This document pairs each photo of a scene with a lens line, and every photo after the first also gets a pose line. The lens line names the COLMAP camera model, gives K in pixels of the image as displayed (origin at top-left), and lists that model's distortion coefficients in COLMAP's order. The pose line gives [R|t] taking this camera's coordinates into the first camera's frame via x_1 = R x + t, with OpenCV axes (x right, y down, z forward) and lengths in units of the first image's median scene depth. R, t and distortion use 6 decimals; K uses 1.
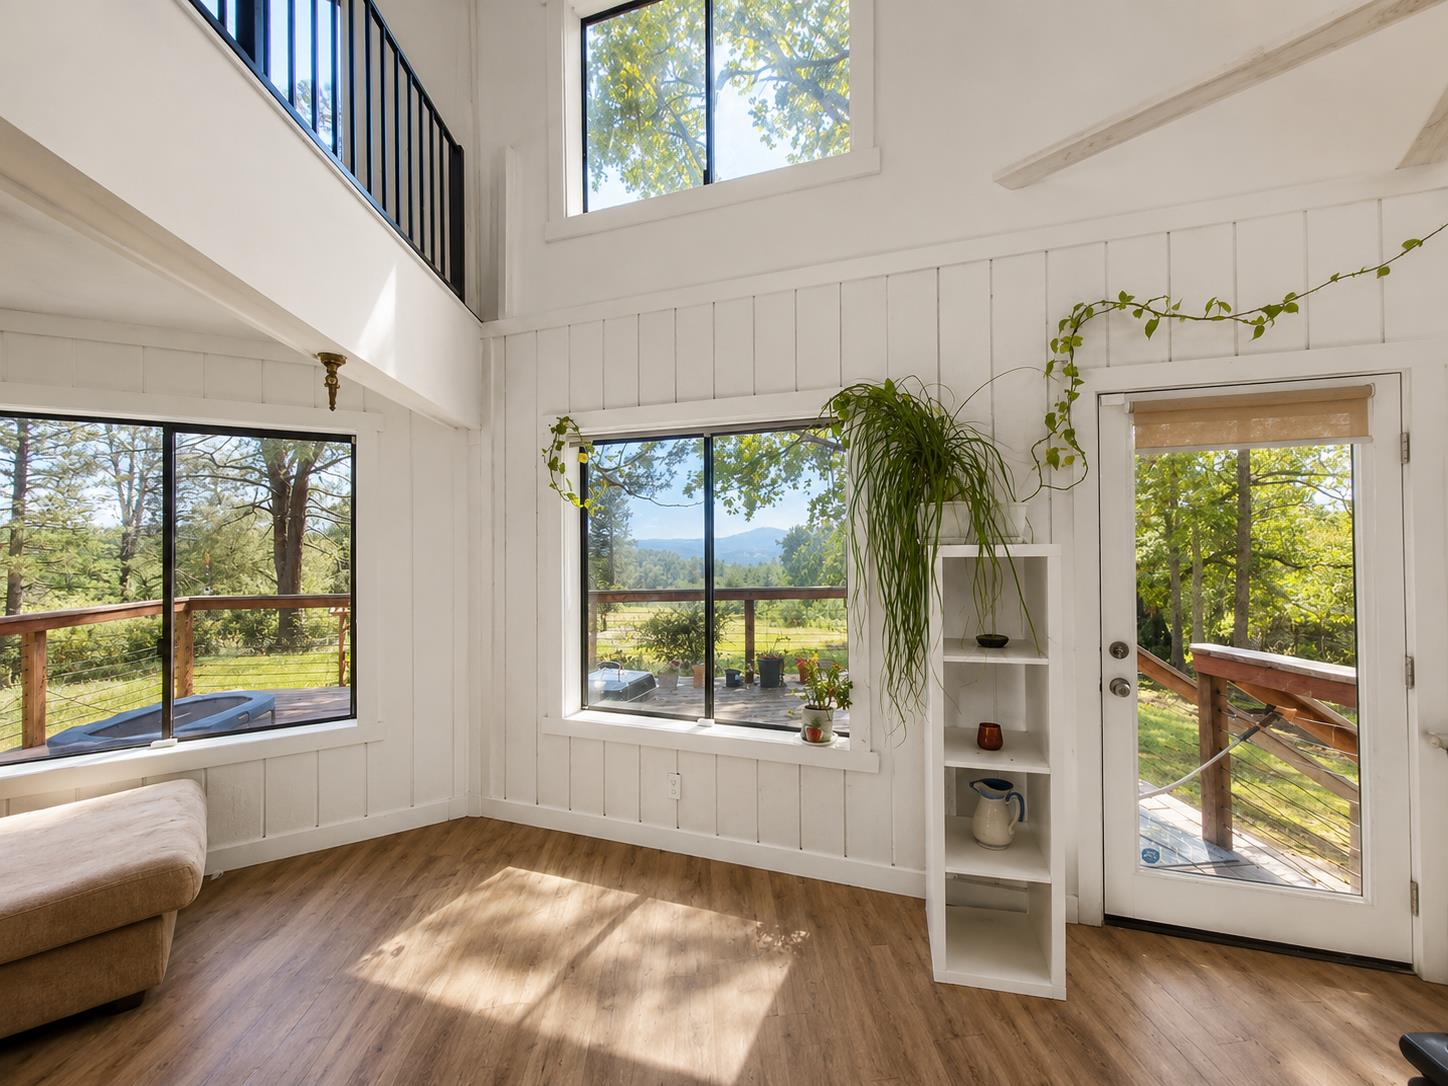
lens RADIAL K [[696.4, 0, 724.0], [0, 696.4, 543.0], [0, 0, 1]] dist [0.002346, -0.000270]
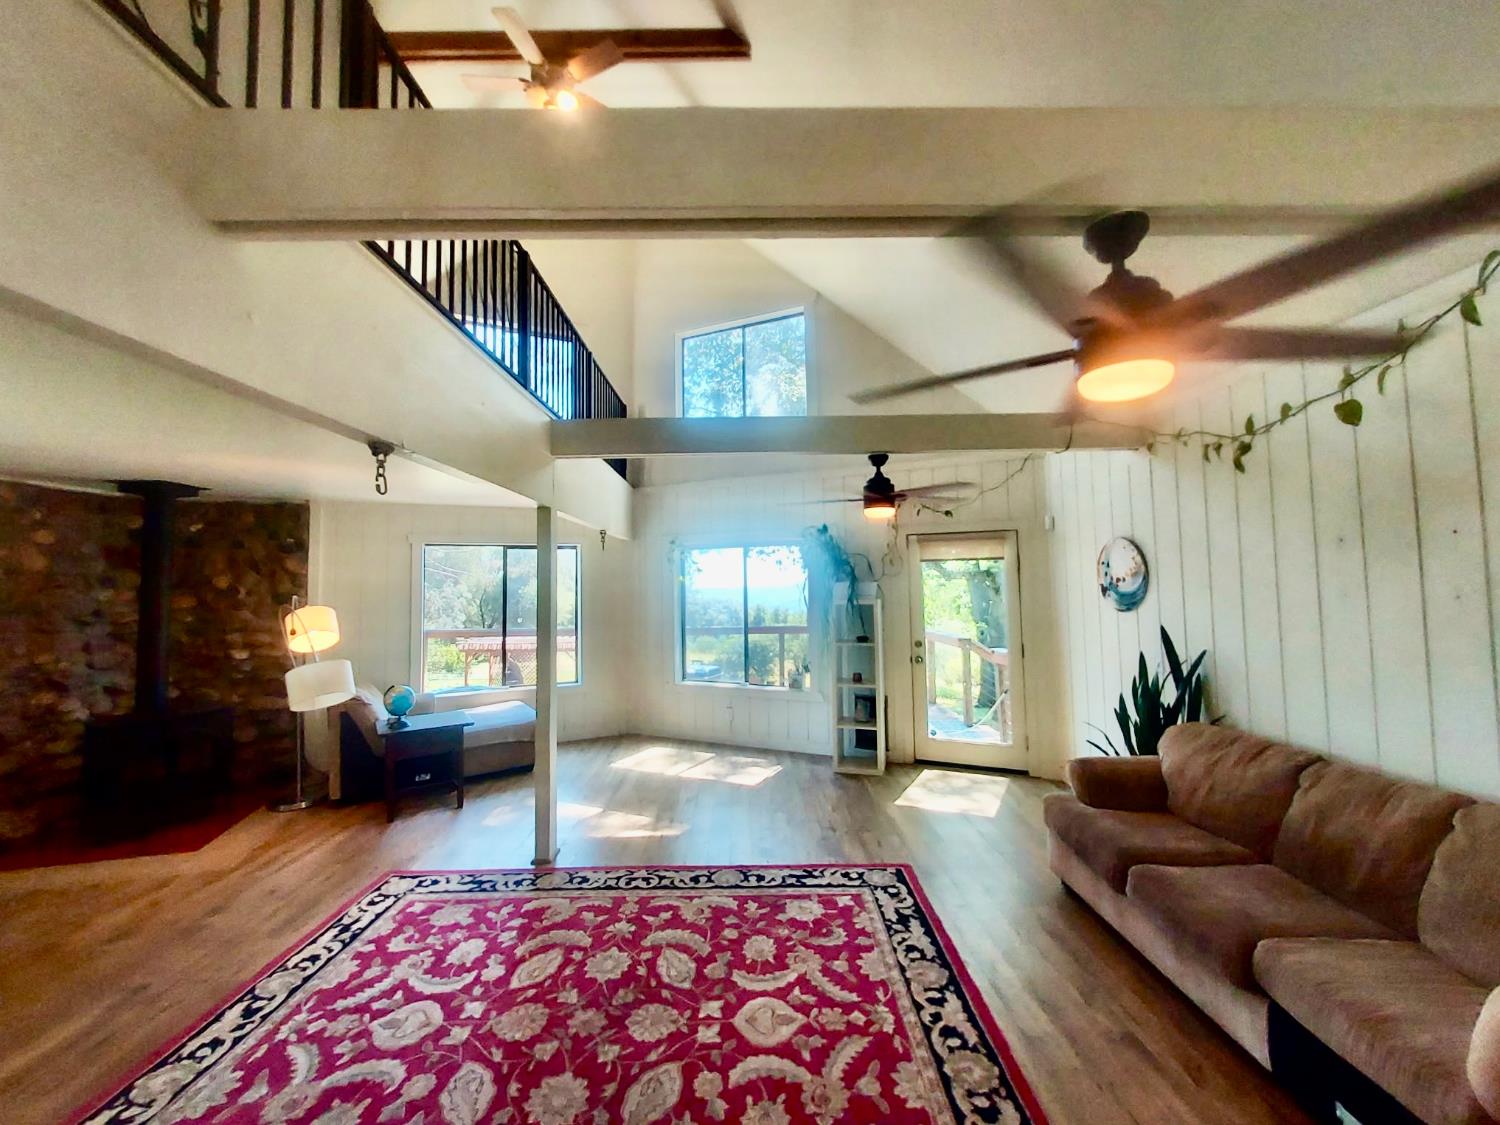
lens RADIAL K [[721.4, 0, 750.0], [0, 721.4, 562.5], [0, 0, 1]] dist [0.002346, -0.000270]
pose [[0.999382, -0.004380, -0.034884, 0.073713], [0.003418, 0.999614, -0.027570, -0.048570], [0.034991, 0.027434, 0.999011, -1.283769]]
